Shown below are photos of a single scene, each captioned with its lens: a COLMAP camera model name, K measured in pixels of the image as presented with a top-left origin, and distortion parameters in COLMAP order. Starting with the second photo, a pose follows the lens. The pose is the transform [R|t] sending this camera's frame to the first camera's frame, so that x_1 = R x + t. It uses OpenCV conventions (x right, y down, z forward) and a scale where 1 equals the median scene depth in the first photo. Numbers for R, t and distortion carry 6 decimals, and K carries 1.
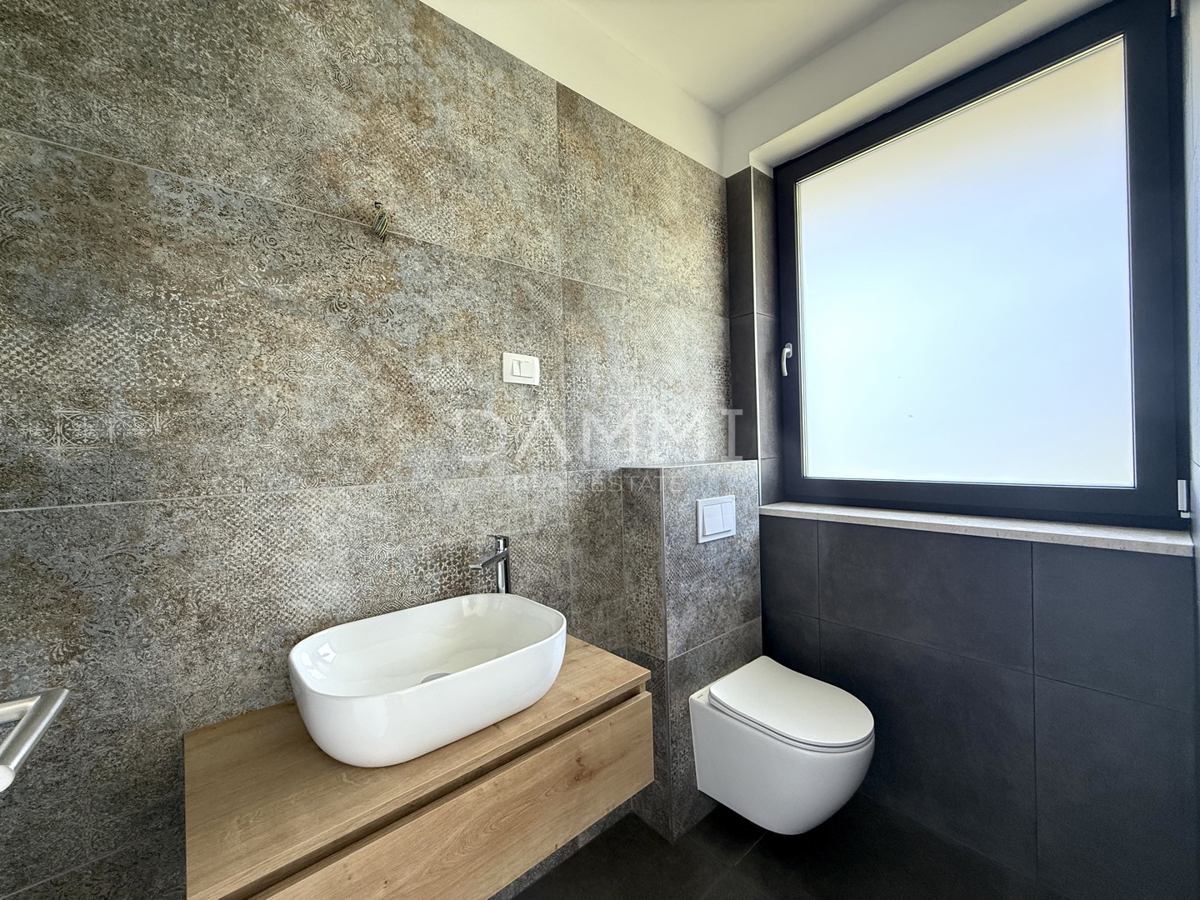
lens RADIAL K [[478.3, 0, 600.6], [0, 478.3, 451.1], [0, 0, 1]] dist [0.004200, 0.000118]
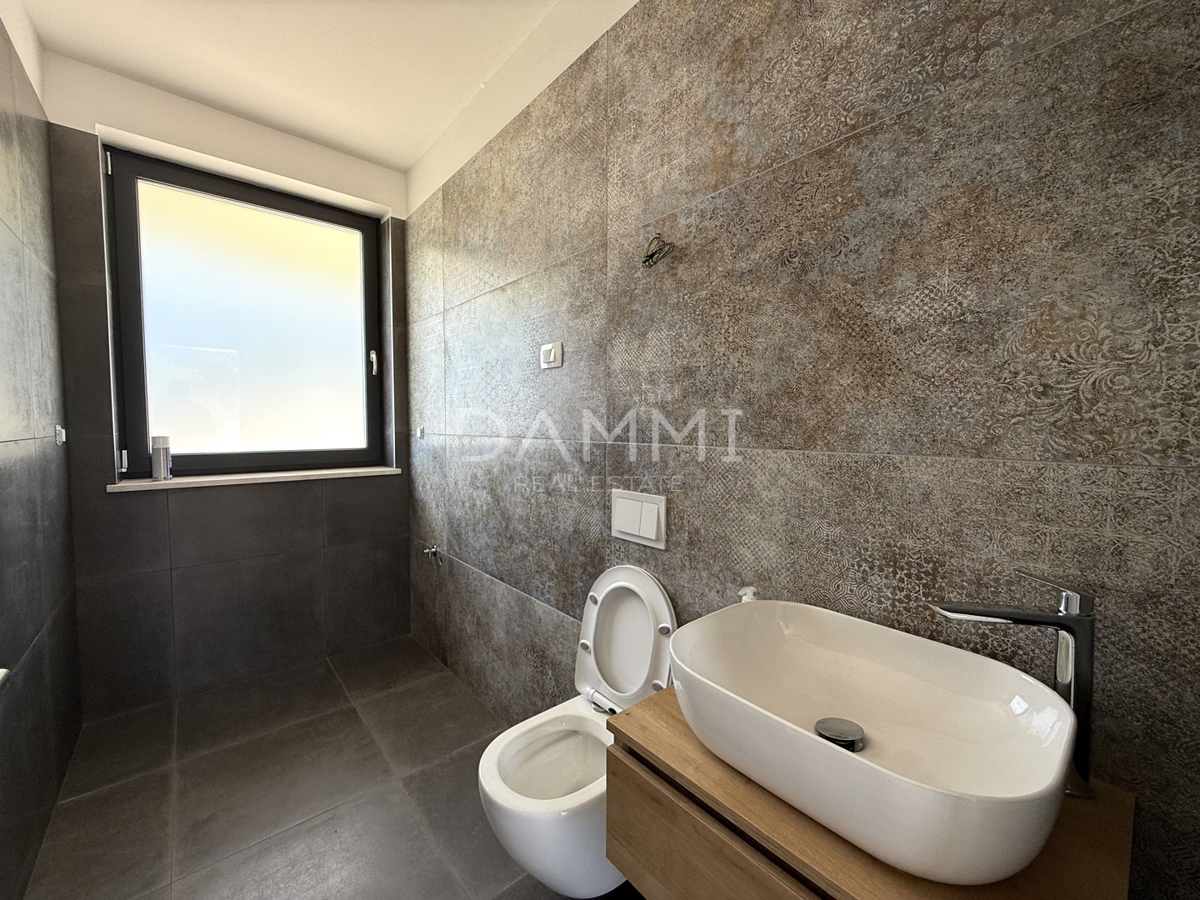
lens RADIAL K [[478.3, 0, 600.3], [0, 478.3, 445.9], [0, 0, 1]] dist [0.004200, 0.000118]
pose [[-0.004890, 0.079688, -0.996808, 0.388844], [-0.006645, 0.996795, 0.079719, -0.005873], [0.999966, 0.007014, -0.004344, 0.587396]]
